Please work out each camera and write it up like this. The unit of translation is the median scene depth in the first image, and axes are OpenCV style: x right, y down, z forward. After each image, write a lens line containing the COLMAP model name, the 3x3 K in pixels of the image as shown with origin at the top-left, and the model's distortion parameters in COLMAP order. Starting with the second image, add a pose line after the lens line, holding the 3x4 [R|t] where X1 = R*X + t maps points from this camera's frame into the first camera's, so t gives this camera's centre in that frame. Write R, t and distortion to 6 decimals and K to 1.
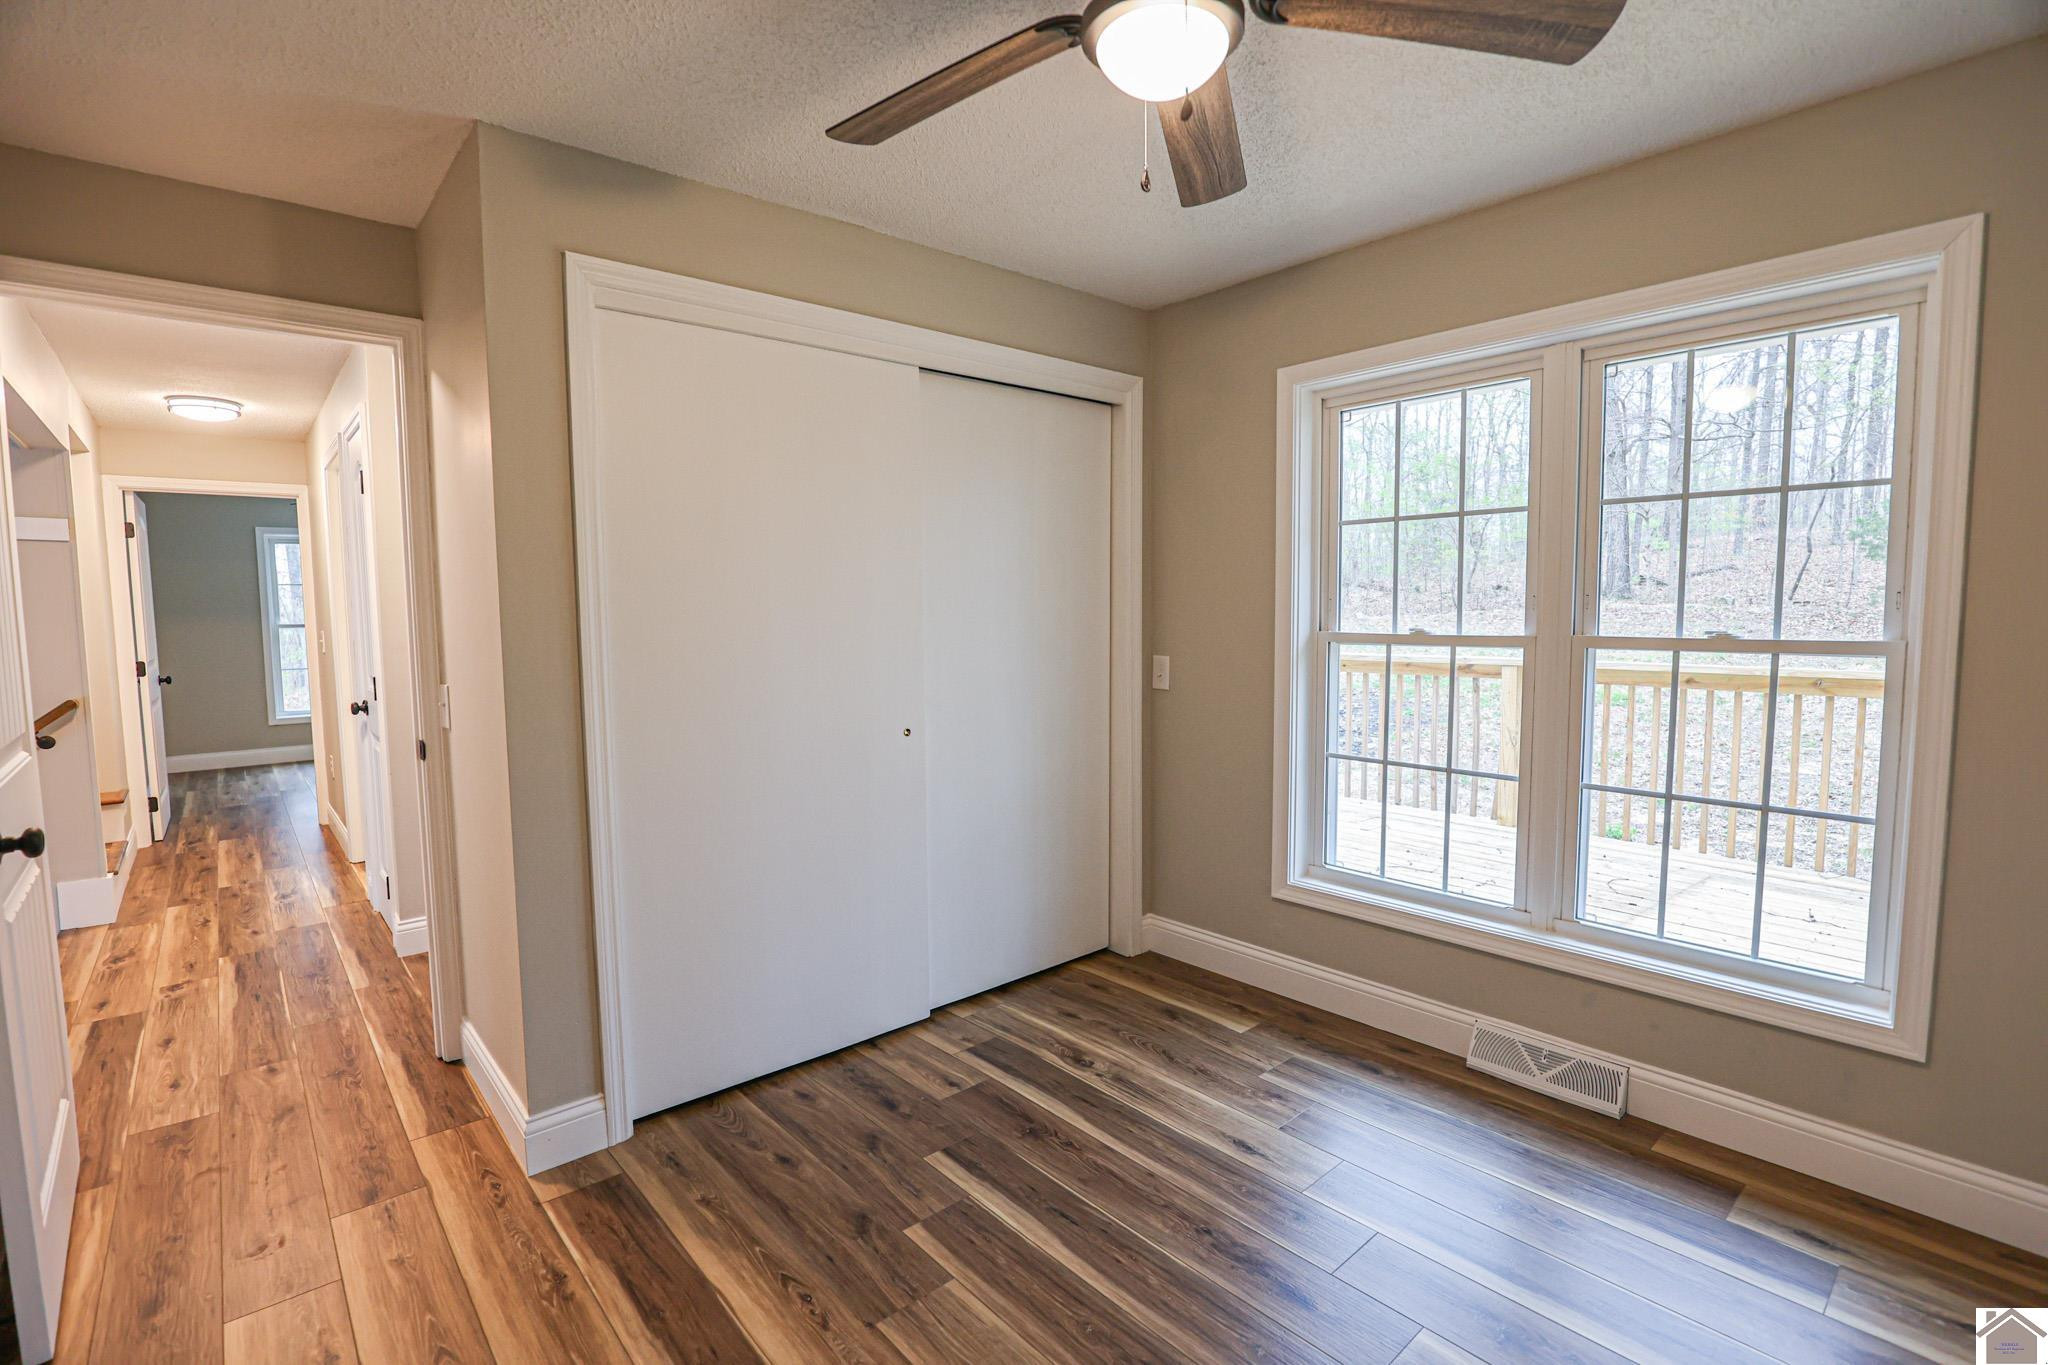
lens RADIAL K [[944.9, 0, 1027.6], [0, 944.9, 679.1], [0, 0, 1]] dist [-0.026359, 0.000888]
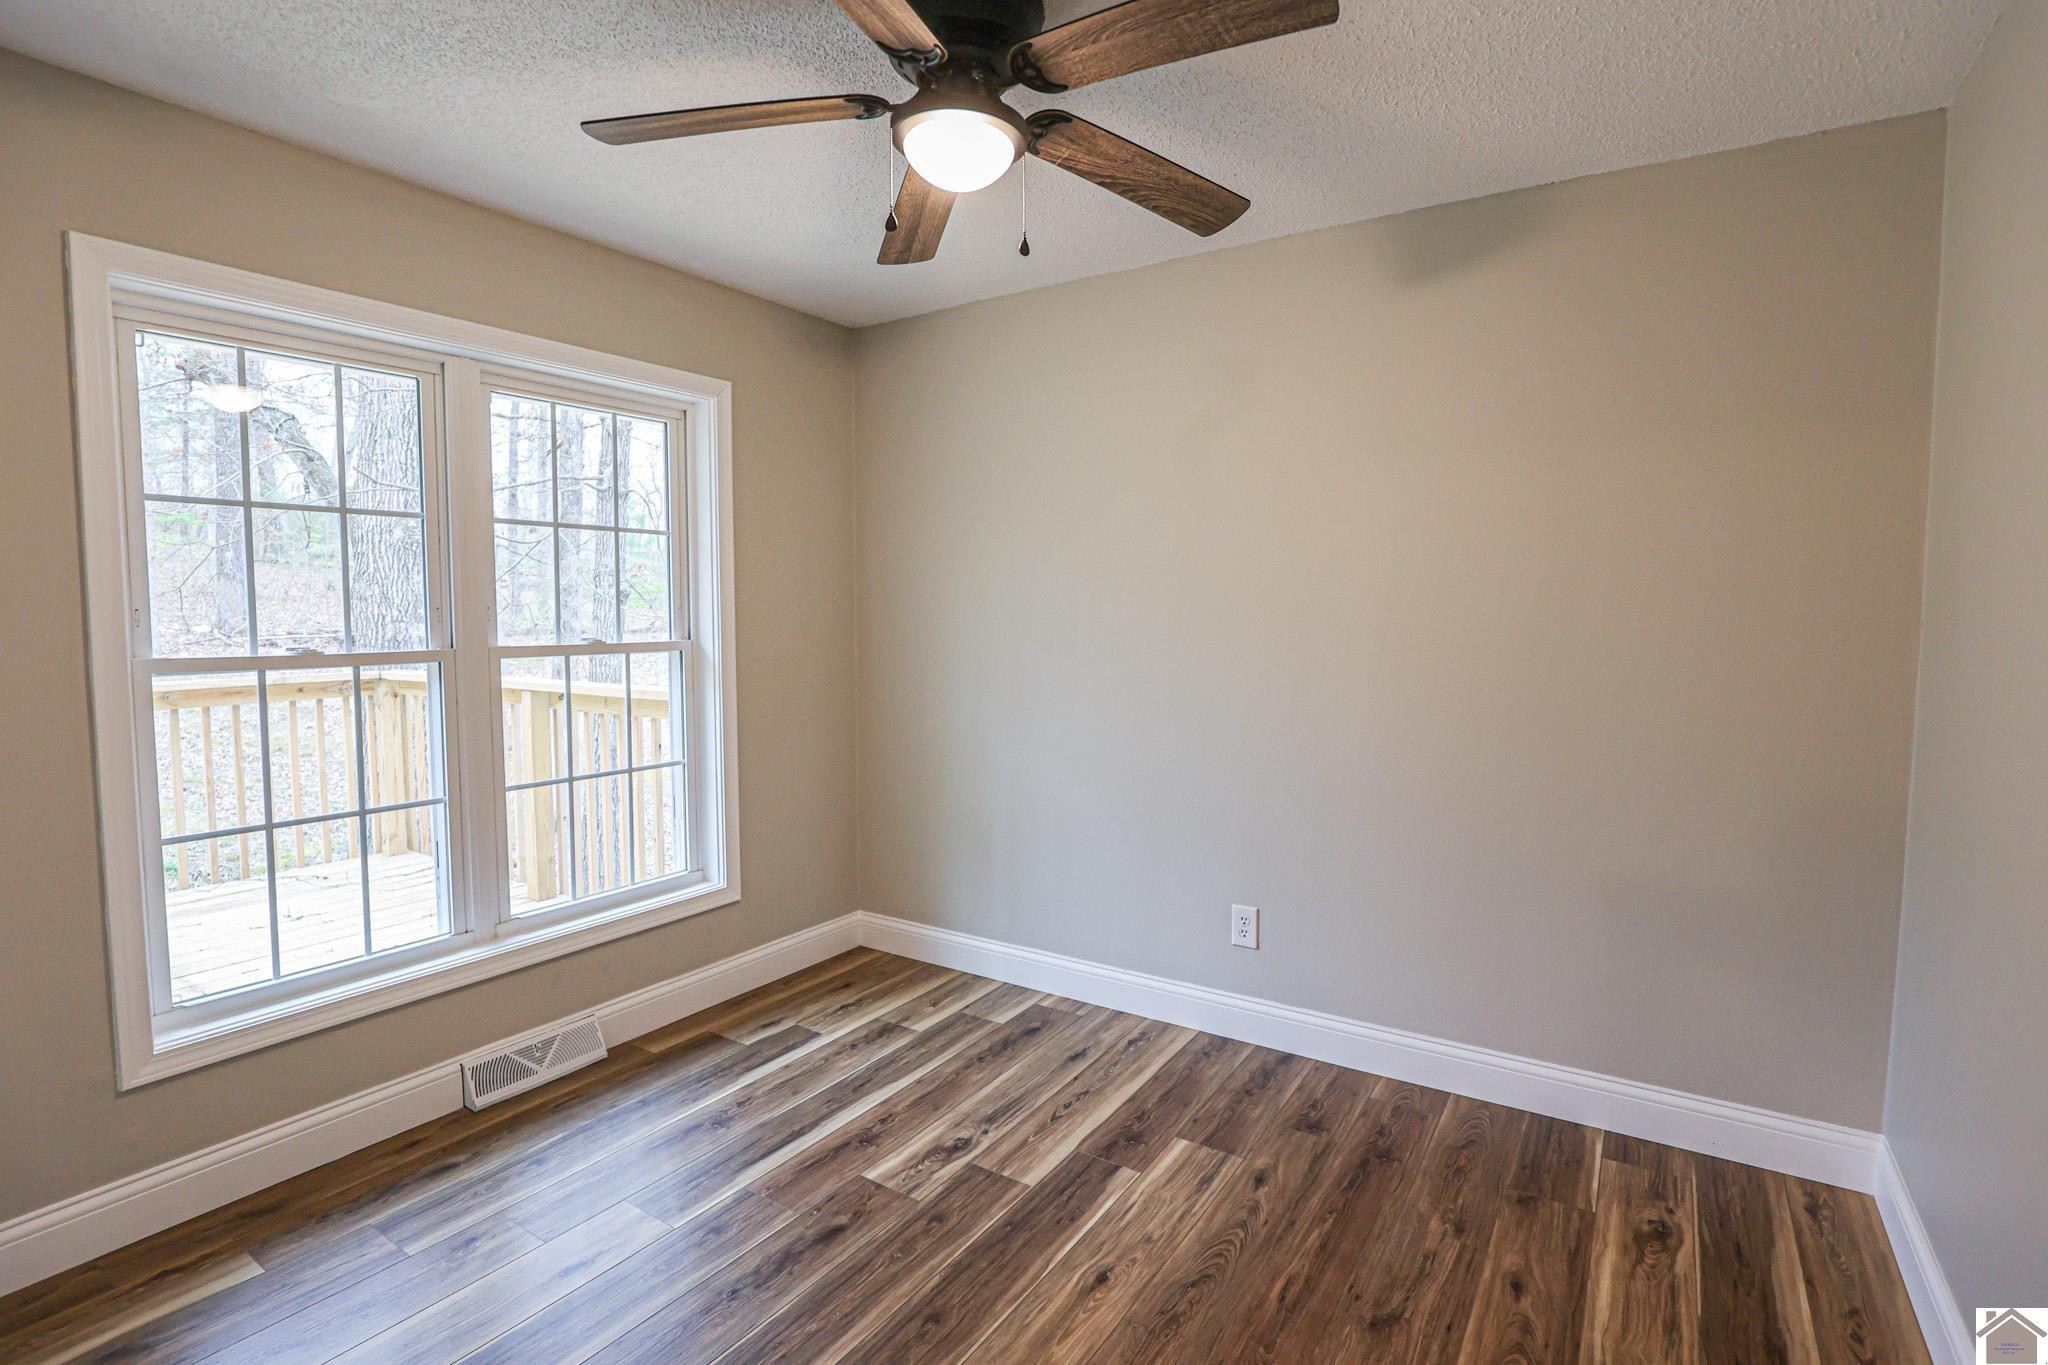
lens RADIAL K [[958.4, 0, 1029.7], [0, 958.4, 675.4], [0, 0, 1]] dist [-0.031299, 0.005224]
pose [[-0.257776, -0.055217, 0.964626, -0.570196], [0.078710, 0.993847, 0.077923, -0.048747], [-0.962993, 0.096013, -0.251844, 0.681481]]
